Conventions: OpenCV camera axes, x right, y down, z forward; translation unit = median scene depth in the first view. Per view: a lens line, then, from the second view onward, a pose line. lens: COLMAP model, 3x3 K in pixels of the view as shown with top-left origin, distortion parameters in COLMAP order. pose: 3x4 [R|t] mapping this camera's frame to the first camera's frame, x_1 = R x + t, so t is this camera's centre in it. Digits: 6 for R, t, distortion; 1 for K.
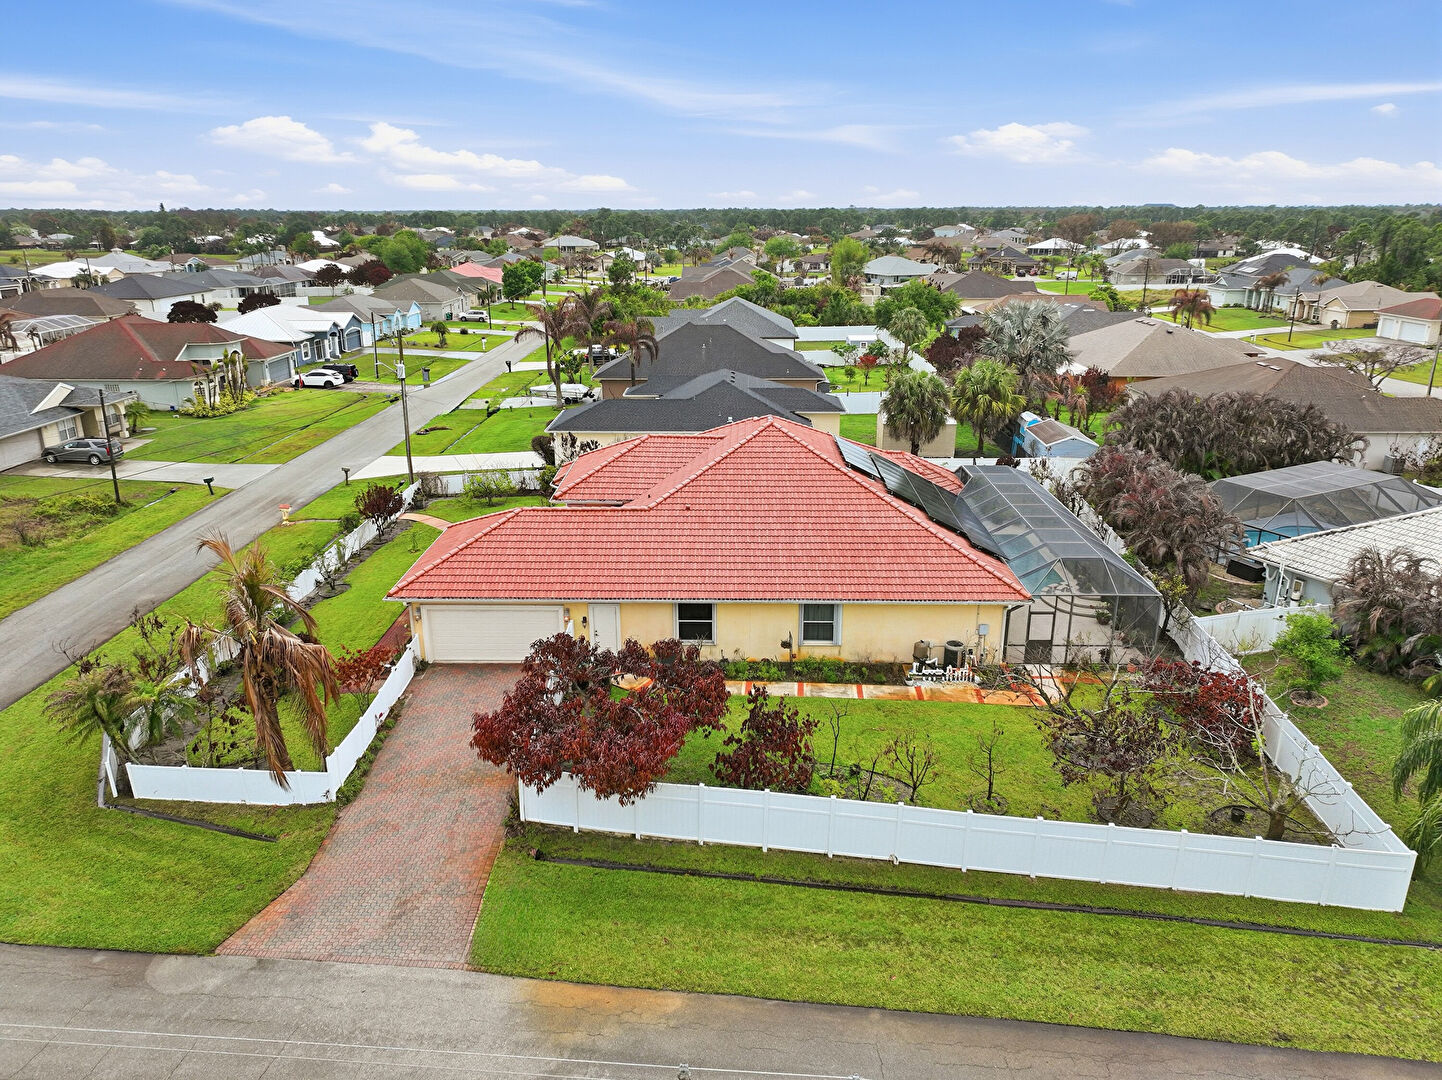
lens RADIAL K [[1013.1, 0, 721.0], [0, 1013.1, 540.0], [0, 0, 1]] dist [-0.006063, 0.025112]
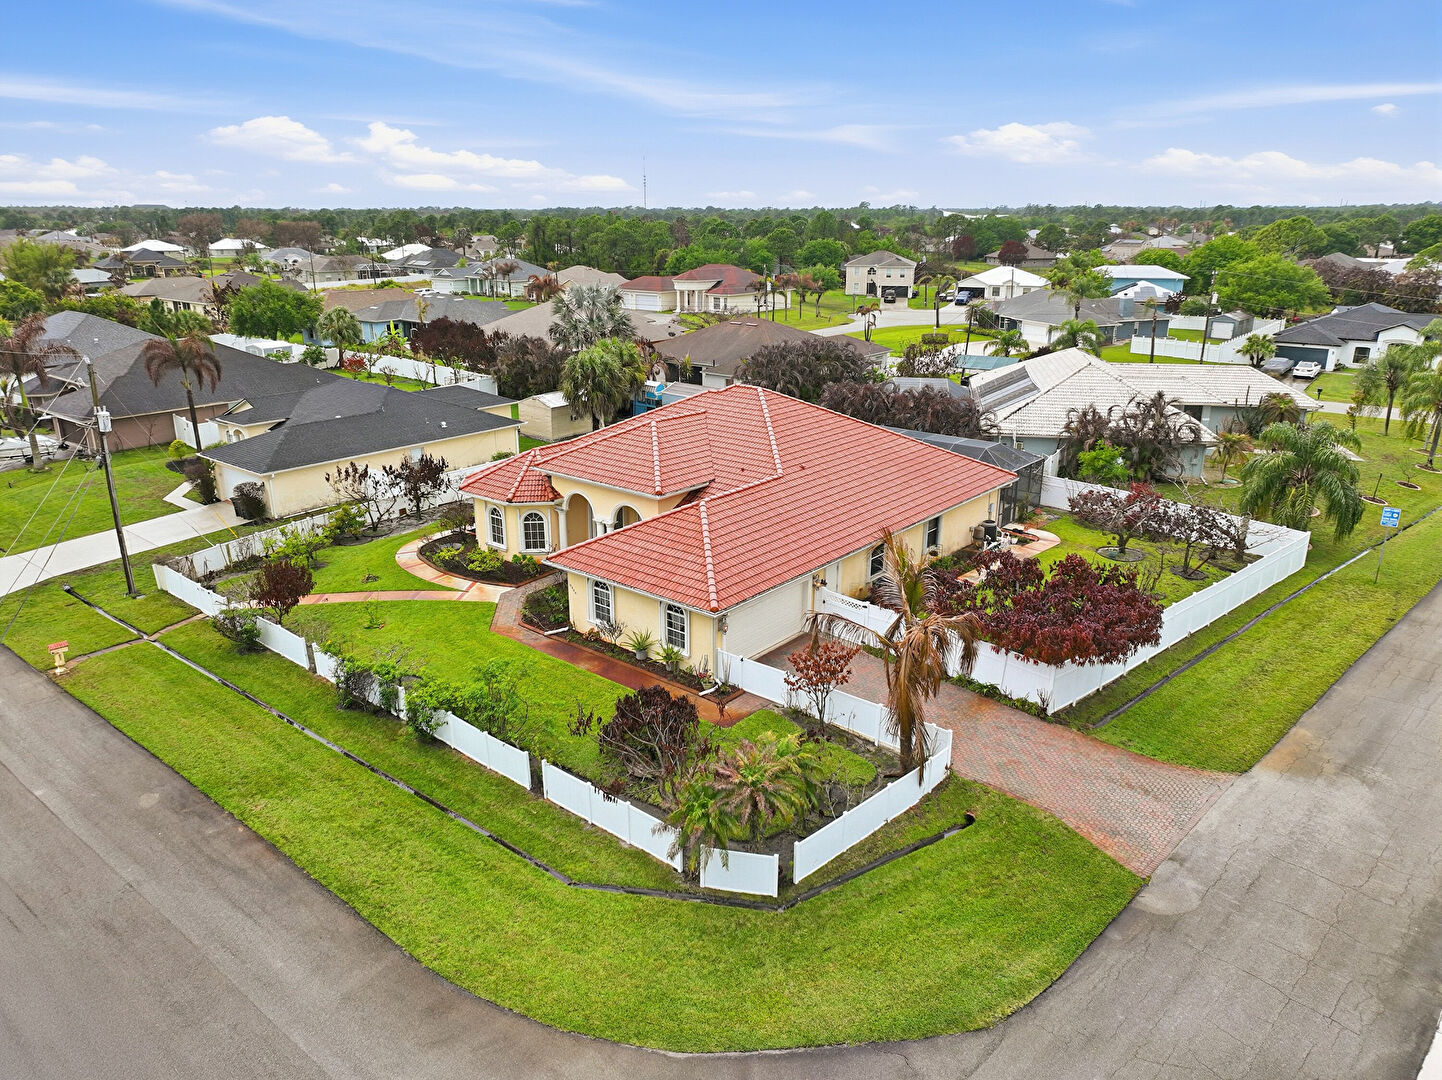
lens RADIAL K [[1012.1, 0, 721.0], [0, 1012.1, 540.0], [0, 0, 1]] dist [0.000444, 0.013379]
pose [[0.625766, -0.239917, 0.742197, -0.957131], [0.241103, 0.964419, 0.108470, -0.100448], [-0.741813, 0.111070, 0.661345, 0.380873]]
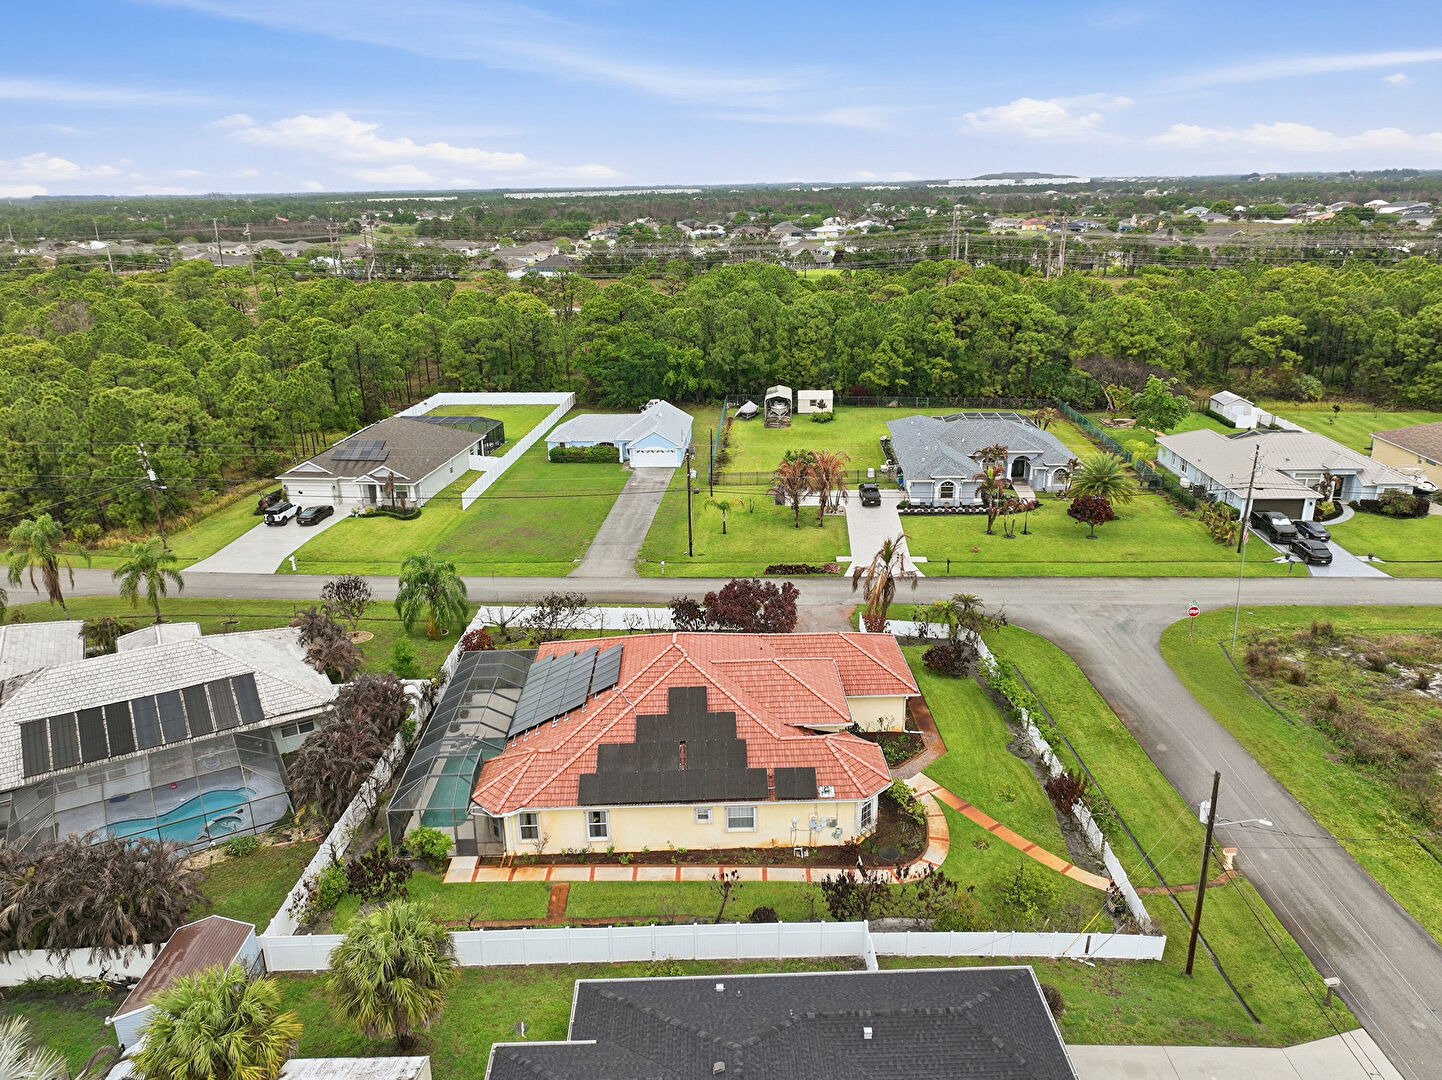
lens RADIAL K [[1041.8, 0, 720.4], [0, 1041.8, 542.5], [0, 0, 1]] dist [0.006641, -0.002194]
pose [[-0.998977, 0.032570, -0.031359, 0.032642], [0.007132, 0.798429, 0.602046, -1.180893], [0.044647, 0.601207, -0.797845, 2.325206]]
